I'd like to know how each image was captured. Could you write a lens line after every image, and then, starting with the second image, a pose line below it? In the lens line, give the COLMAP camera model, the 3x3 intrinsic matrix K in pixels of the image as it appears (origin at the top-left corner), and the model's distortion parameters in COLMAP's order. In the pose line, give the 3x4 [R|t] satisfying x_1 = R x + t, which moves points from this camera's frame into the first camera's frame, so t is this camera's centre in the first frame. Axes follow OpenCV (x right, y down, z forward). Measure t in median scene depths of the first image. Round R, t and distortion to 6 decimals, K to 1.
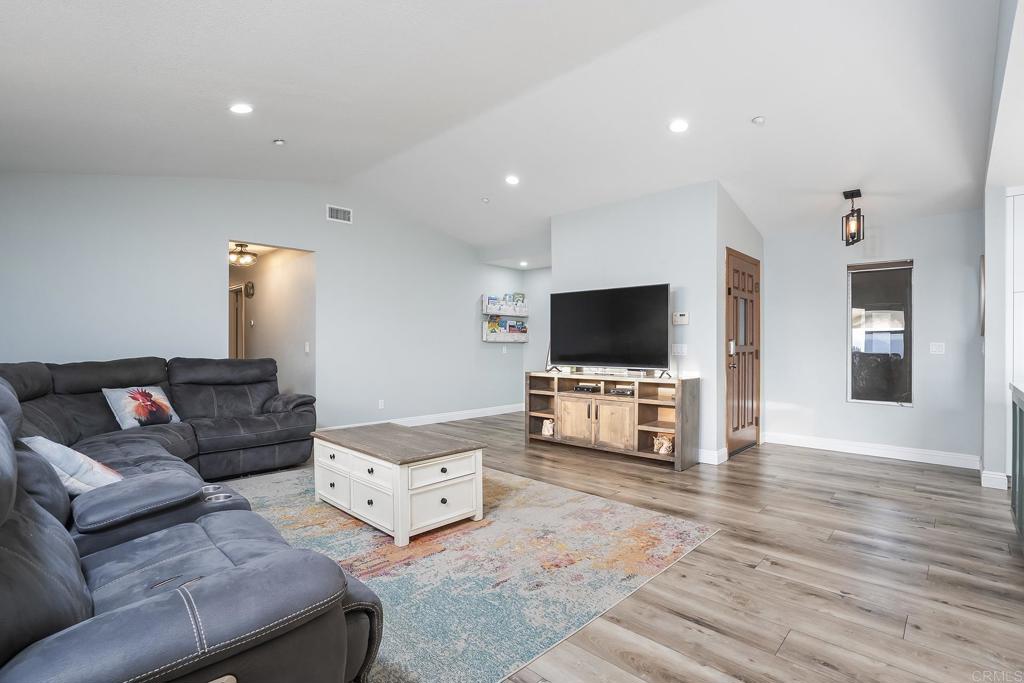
lens RADIAL K [[481.5, 0, 513.2], [0, 481.5, 347.4], [0, 0, 1]] dist [-0.043379, -0.000436]
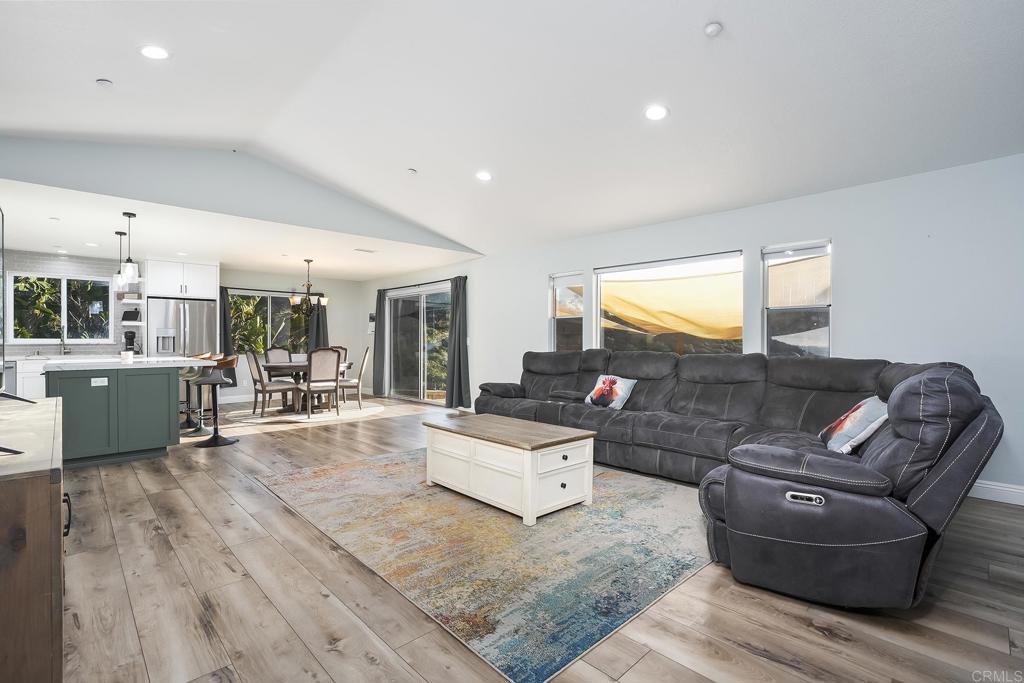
lens RADIAL K [[474.8, 0, 512.0], [0, 474.8, 341.5], [0, 0, 1]] dist [-0.030603, 0.000436]
pose [[-0.999199, -0.004734, 0.039724, -0.333641], [-0.004505, 0.999973, 0.005857, -0.011258], [-0.039750, 0.005673, -0.999194, 2.236419]]
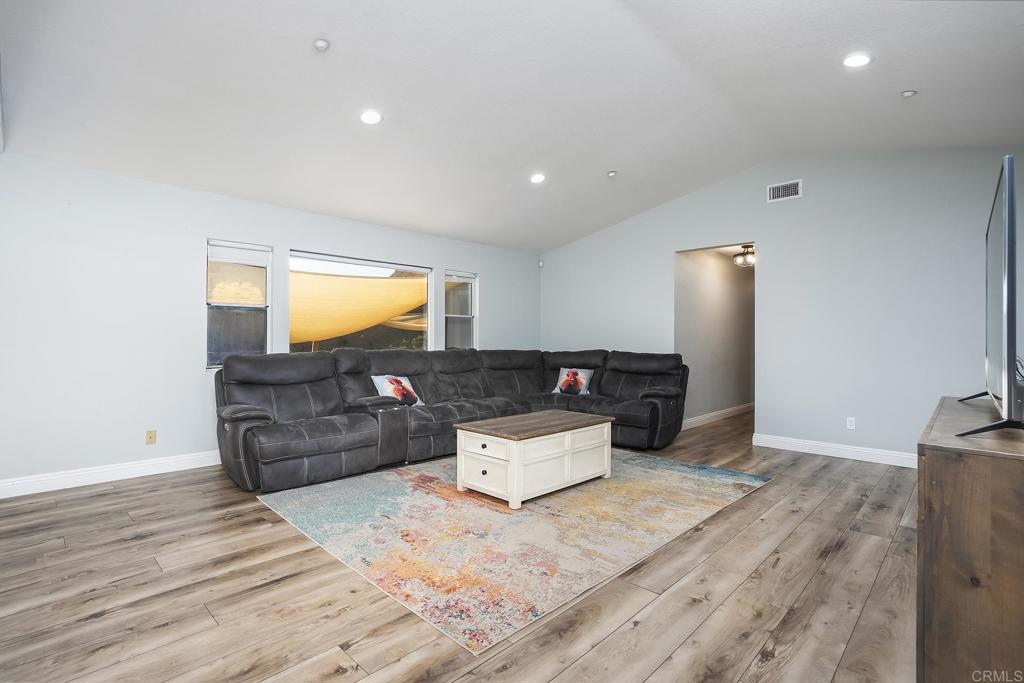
lens RADIAL K [[484.7, 0, 508.0], [0, 484.7, 341.3], [0, 0, 1]] dist [-0.036679, 0.000462]
pose [[-0.010526, -0.000995, -0.999944, 0.997958], [-0.010473, 0.999945, -0.000885, -0.003004], [0.999890, 0.010463, -0.010536, 1.014948]]
